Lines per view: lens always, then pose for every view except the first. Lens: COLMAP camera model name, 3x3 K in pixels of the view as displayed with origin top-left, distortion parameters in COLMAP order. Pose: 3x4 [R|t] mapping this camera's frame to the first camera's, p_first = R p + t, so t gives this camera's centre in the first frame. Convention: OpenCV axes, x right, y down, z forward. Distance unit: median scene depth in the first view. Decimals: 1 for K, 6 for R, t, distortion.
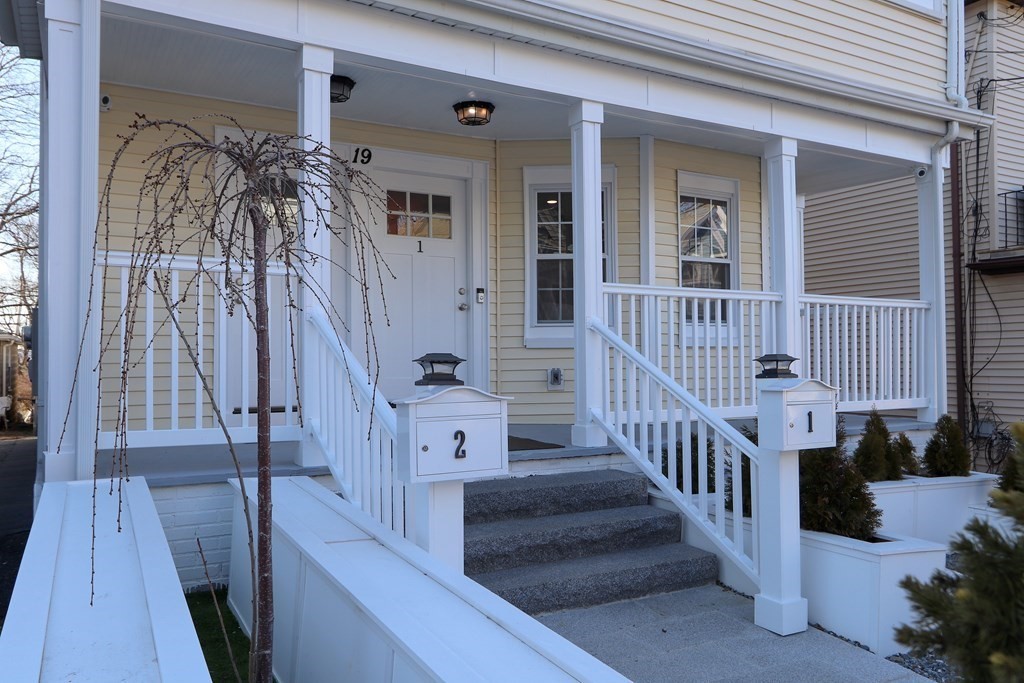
lens RADIAL K [[759.8, 0, 512.0], [0, 759.8, 341.5], [0, 0, 1]] dist [-0.005751, -0.000349]
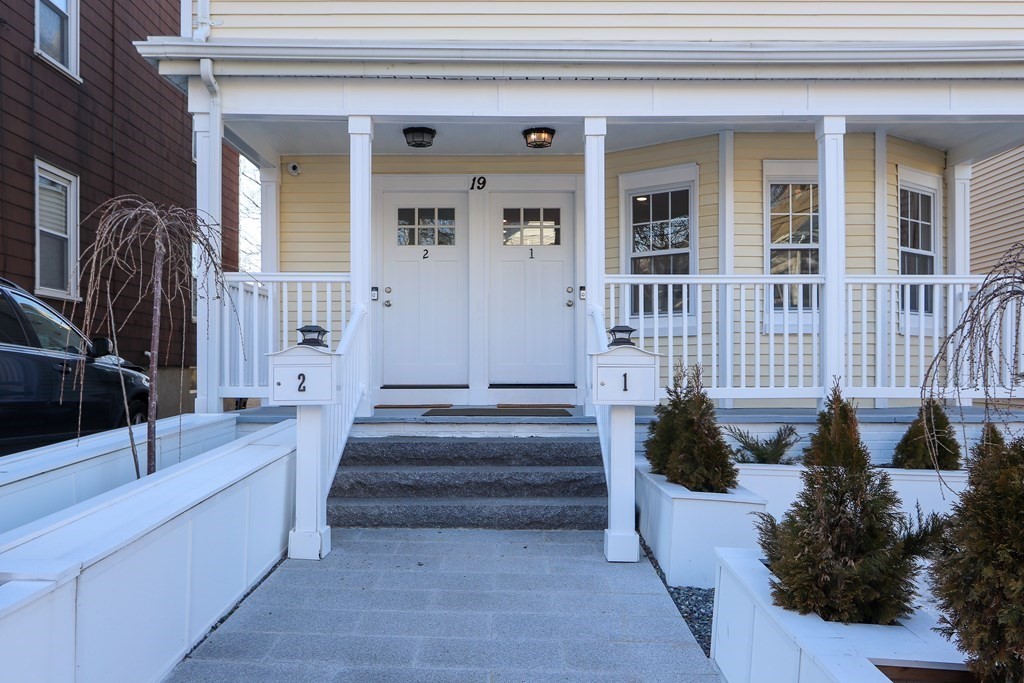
lens RADIAL K [[774.4, 0, 512.3], [0, 774.4, 363.9], [0, 0, 1]] dist [-0.004562, -0.000522]
pose [[0.874220, -0.002601, -0.485524, 0.471018], [0.008704, 0.999909, 0.010316, 0.037124], [0.485453, -0.013245, 0.874163, -0.076014]]
